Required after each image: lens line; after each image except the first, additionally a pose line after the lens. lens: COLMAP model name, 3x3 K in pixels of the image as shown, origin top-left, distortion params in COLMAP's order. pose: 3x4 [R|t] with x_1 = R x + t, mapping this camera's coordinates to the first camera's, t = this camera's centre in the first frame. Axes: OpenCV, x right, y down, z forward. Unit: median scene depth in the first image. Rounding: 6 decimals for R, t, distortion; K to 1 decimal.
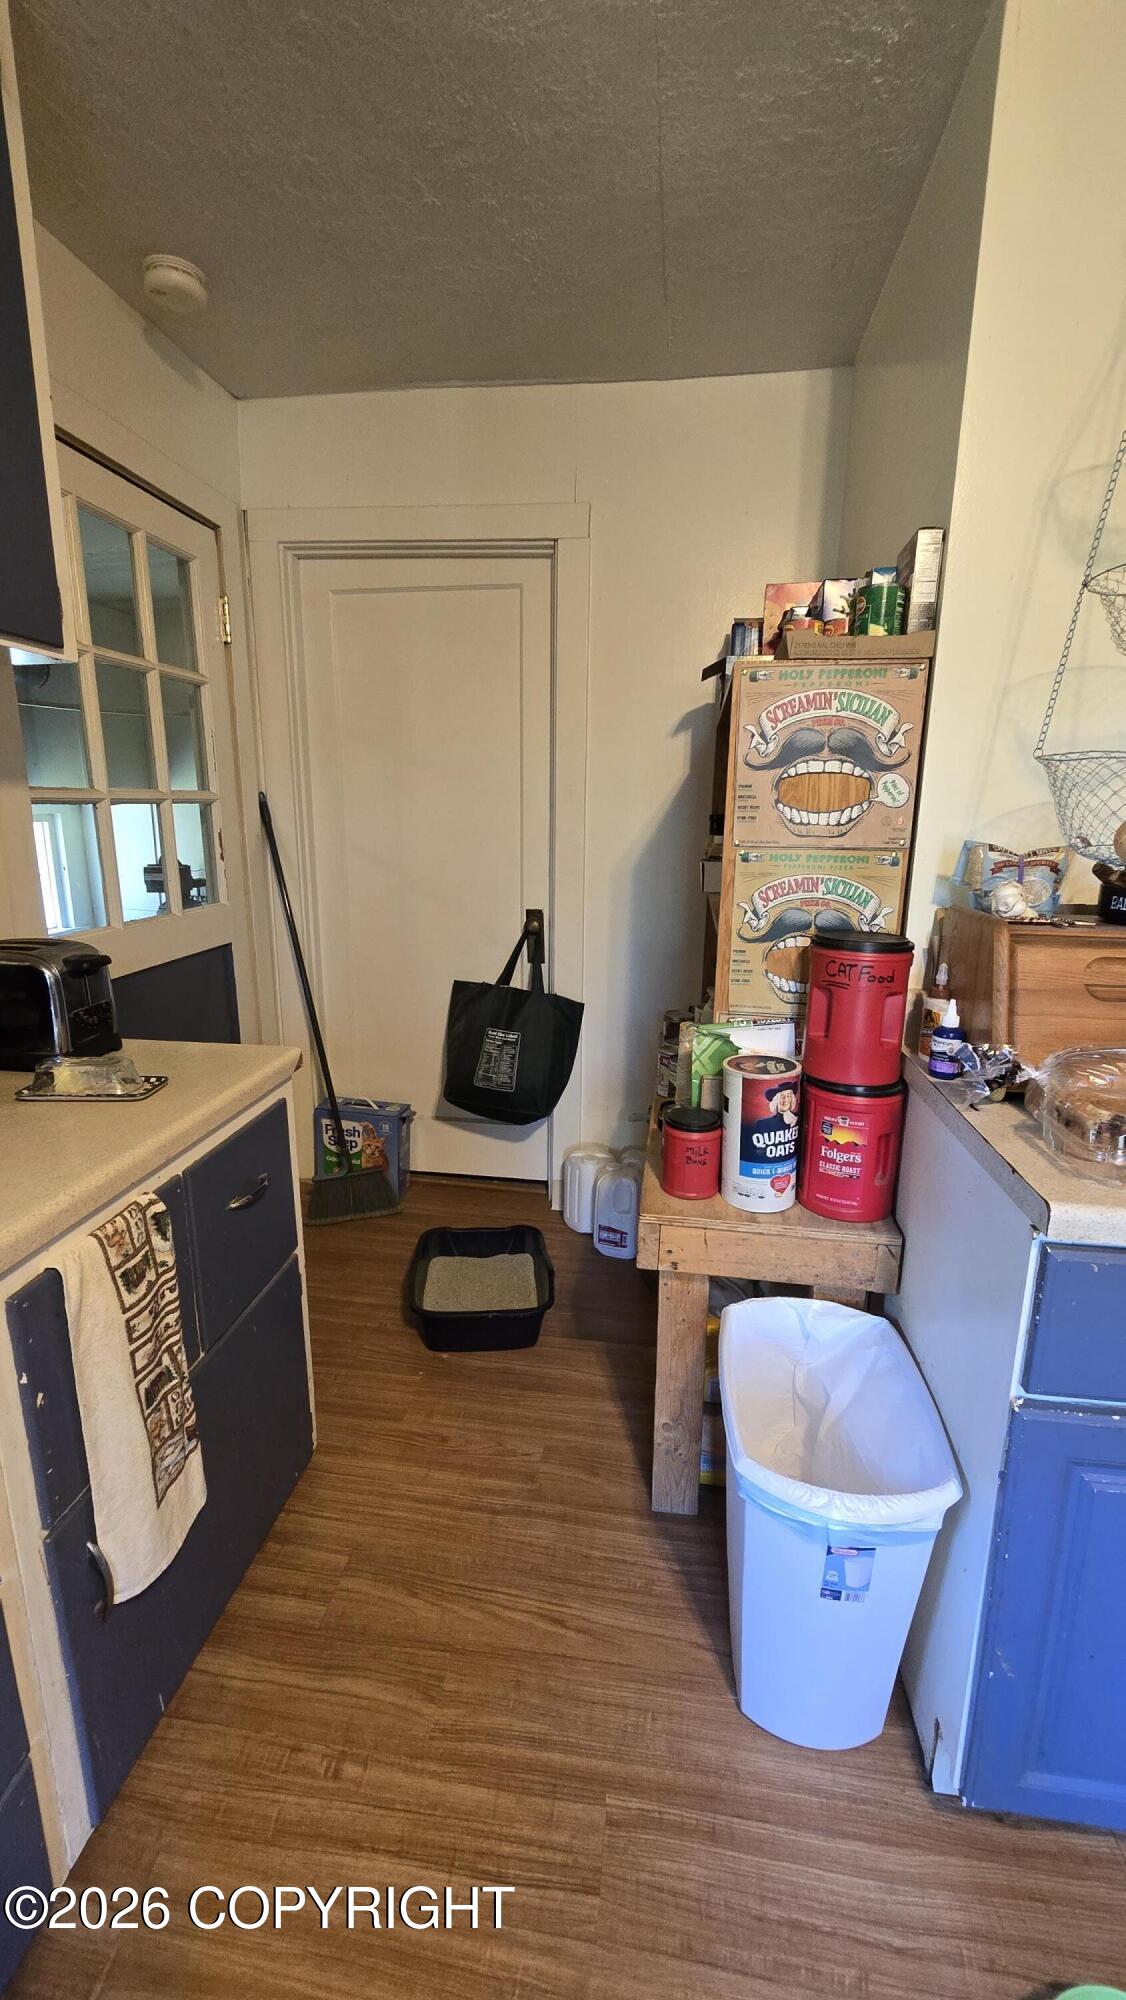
lens RADIAL K [[822.2, 0, 551.3], [0, 822.2, 990.1], [0, 0, 1]] dist [-0.003746, 0.000103]
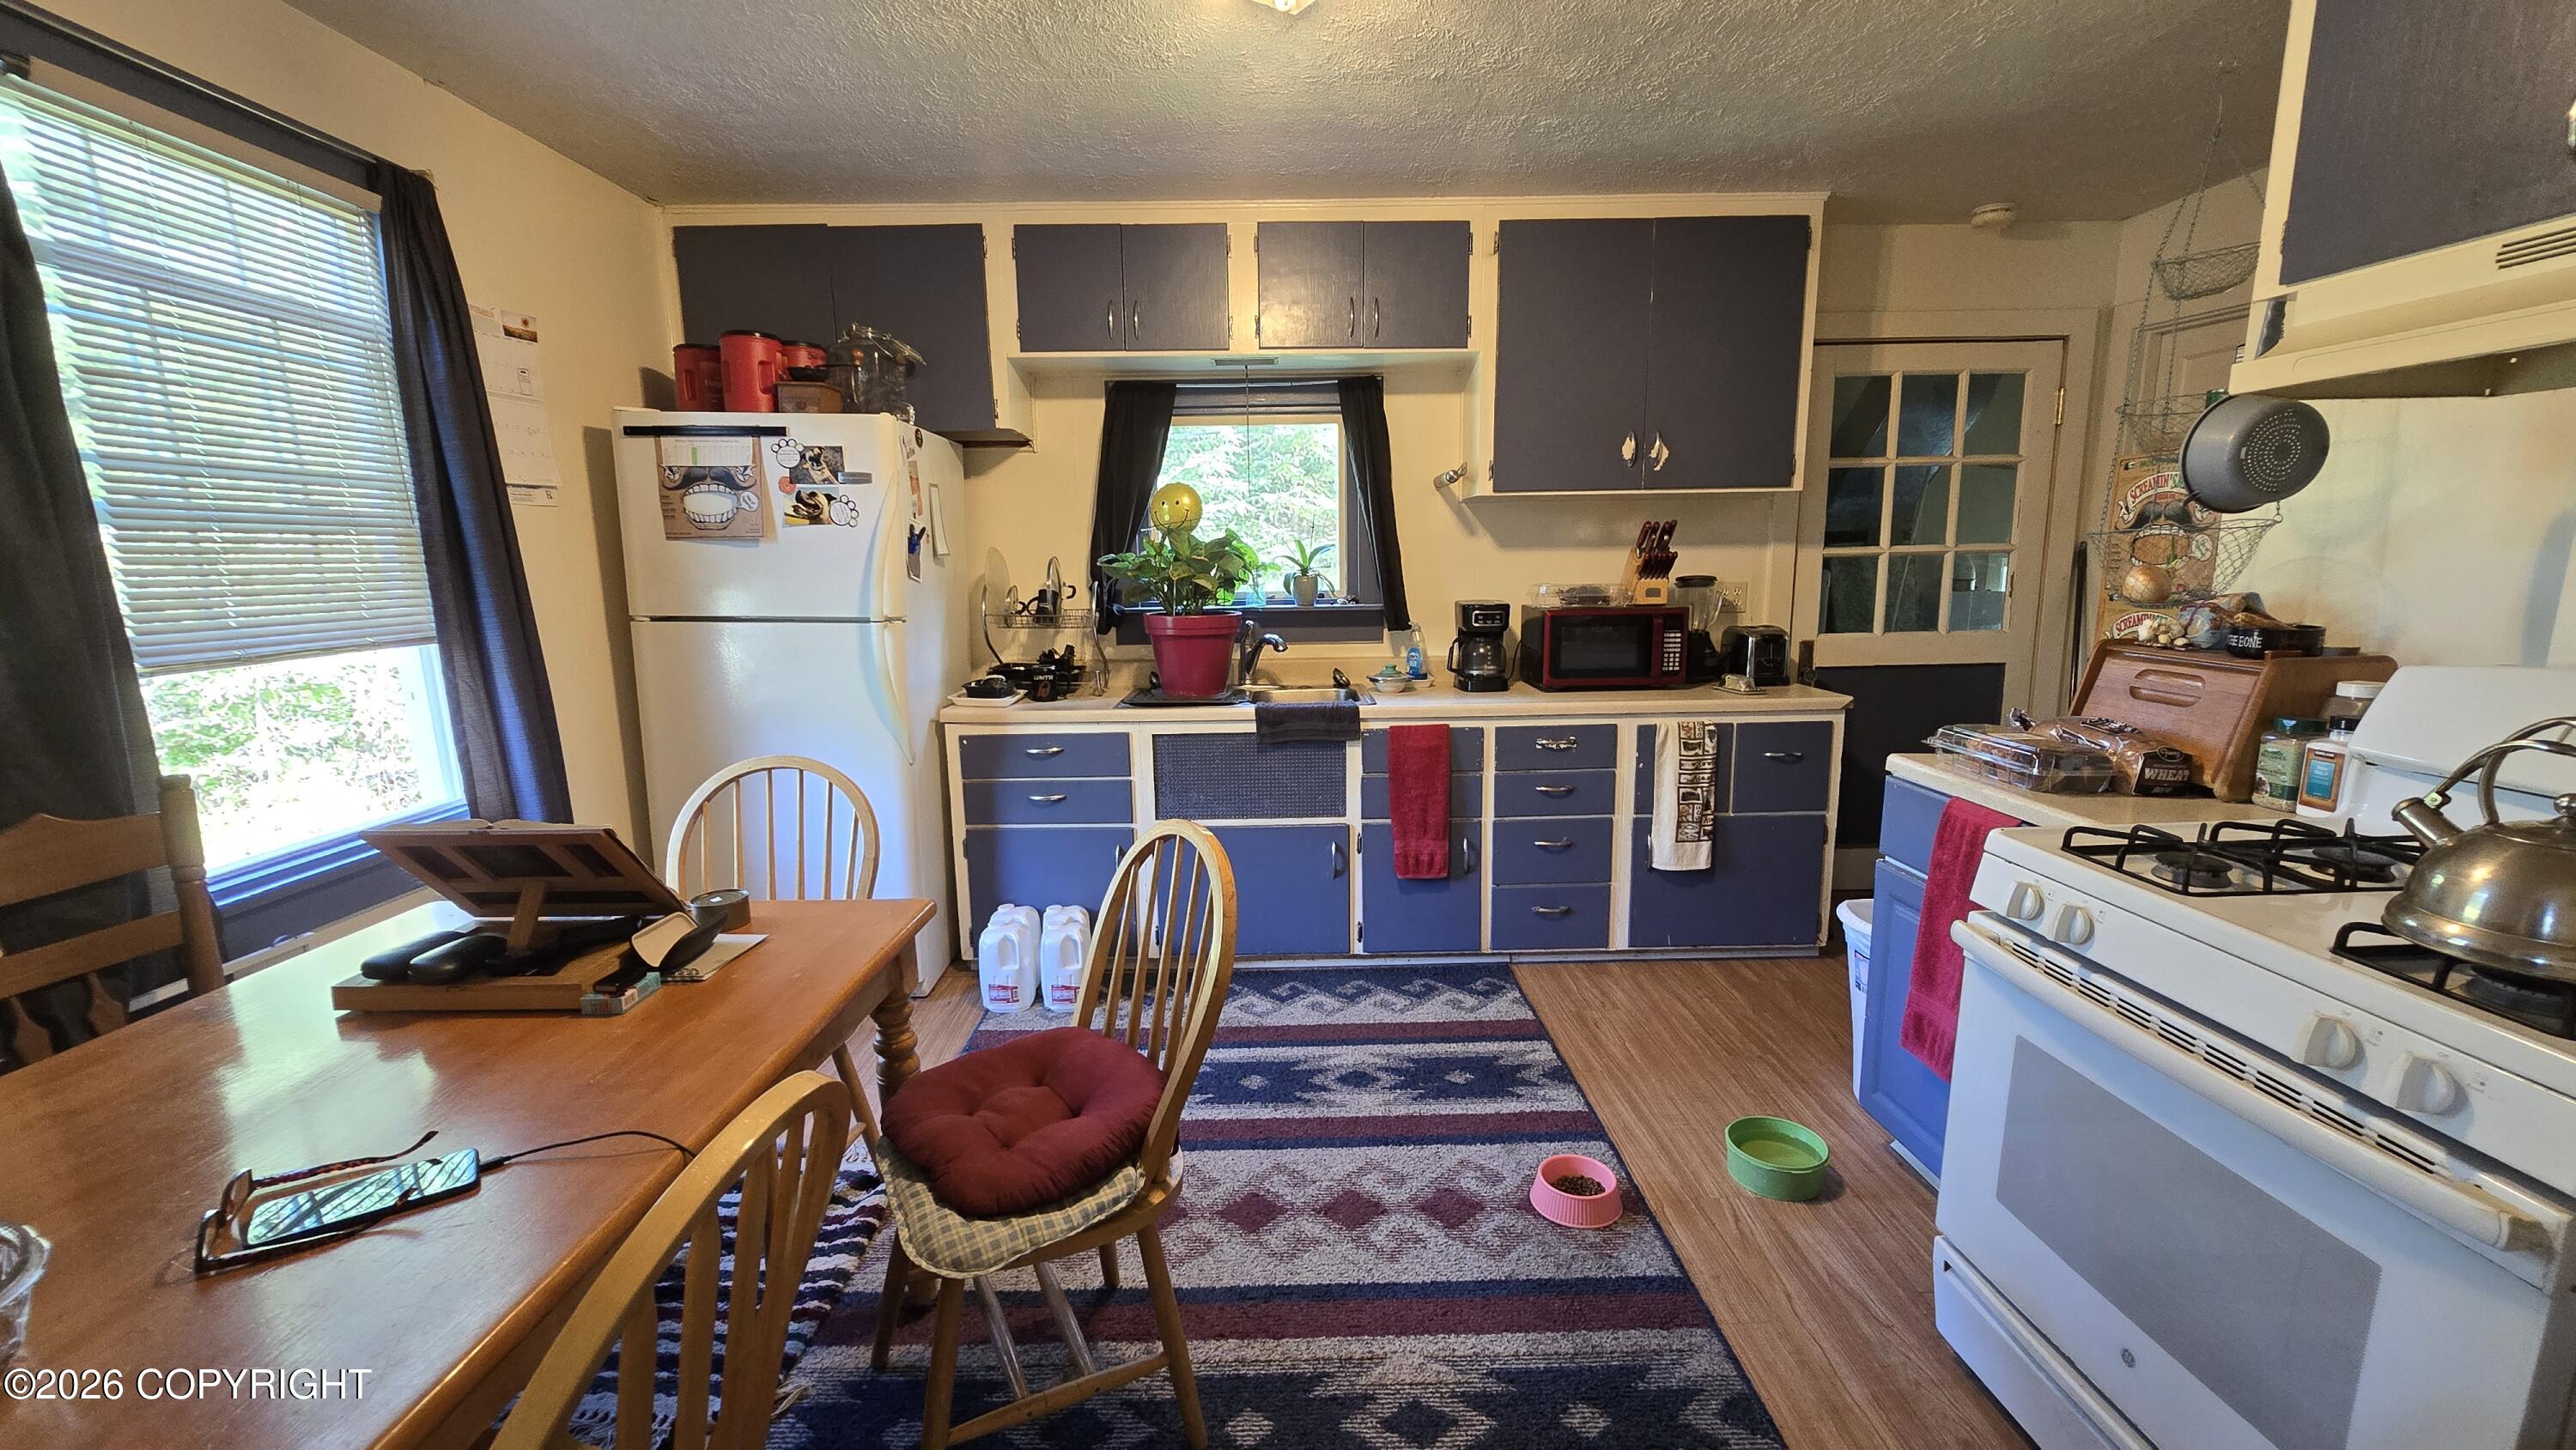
lens RADIAL K [[1058.9, 0, 1286.3], [0, 1058.9, 740.4], [0, 0, 1]] dist [-0.003746, 0.000103]
pose [[0.161860, 0.172010, -0.971707, 1.776102], [-0.209319, 0.968269, 0.136534, 0.111337], [0.964358, 0.181297, 0.192729, -0.591532]]
